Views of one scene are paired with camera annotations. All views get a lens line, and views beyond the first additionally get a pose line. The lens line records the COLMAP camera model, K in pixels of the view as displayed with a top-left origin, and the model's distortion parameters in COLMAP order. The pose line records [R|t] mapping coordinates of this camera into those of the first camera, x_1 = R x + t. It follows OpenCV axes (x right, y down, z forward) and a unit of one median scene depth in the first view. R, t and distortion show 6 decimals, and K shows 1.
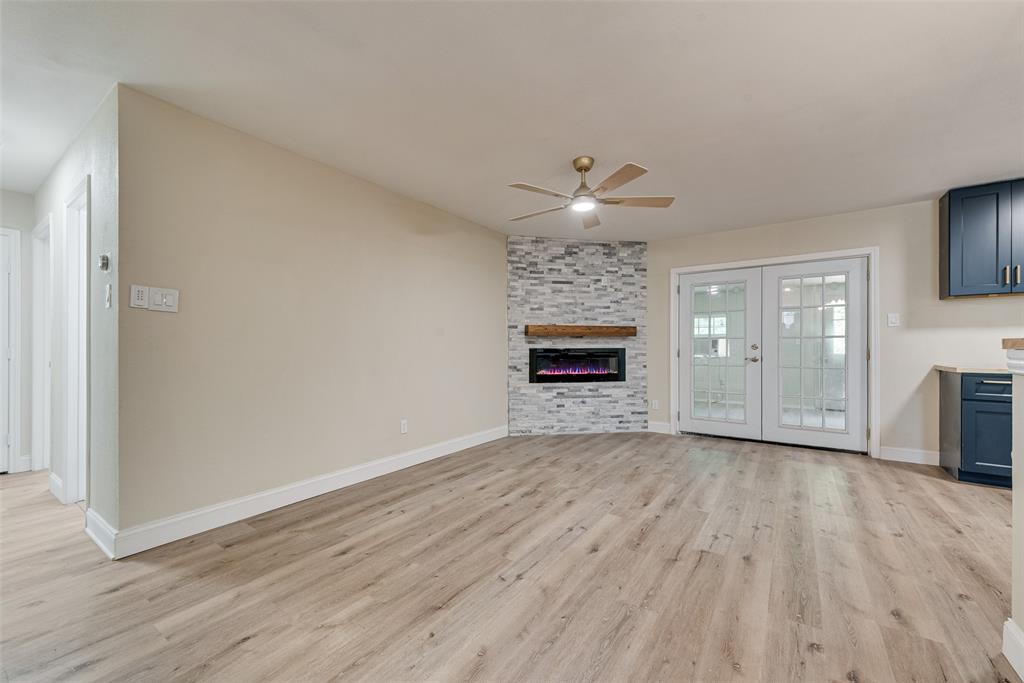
lens RADIAL K [[401.7, 0, 511.5], [0, 401.7, 346.0], [0, 0, 1]] dist [0.009464, -0.000340]
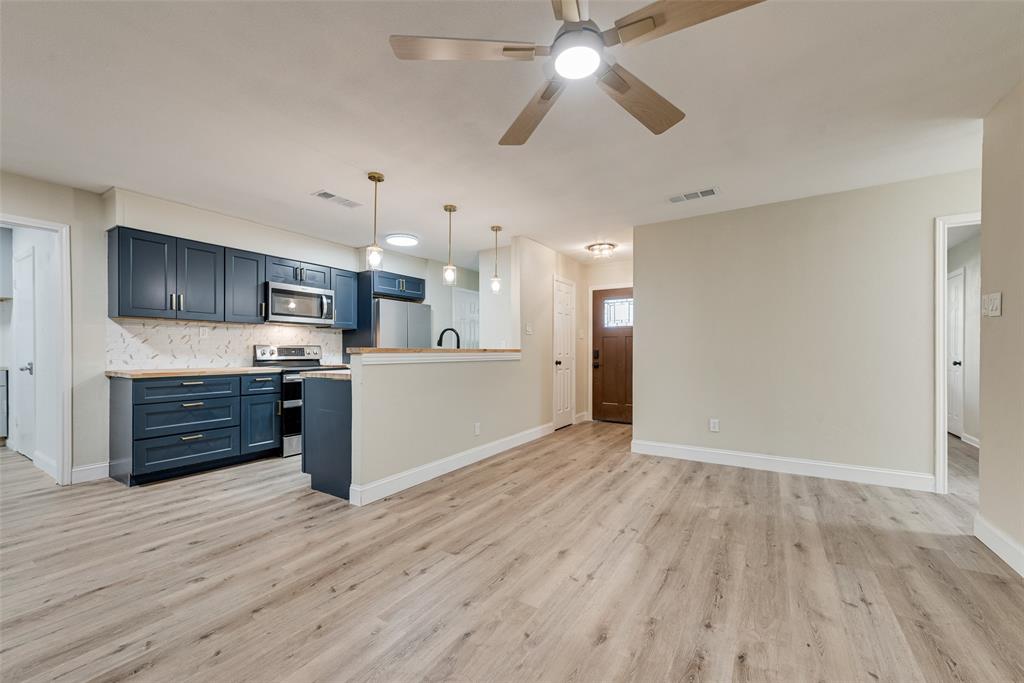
lens RADIAL K [[404.6, 0, 513.2], [0, 404.6, 350.0], [0, 0, 1]] dist [0.008452, -0.000217]
pose [[-0.998774, 0.000532, -0.049498, 0.165458], [0.000678, 0.999995, -0.002935, 0.000268], [0.049496, -0.002965, -0.998770, 0.876560]]
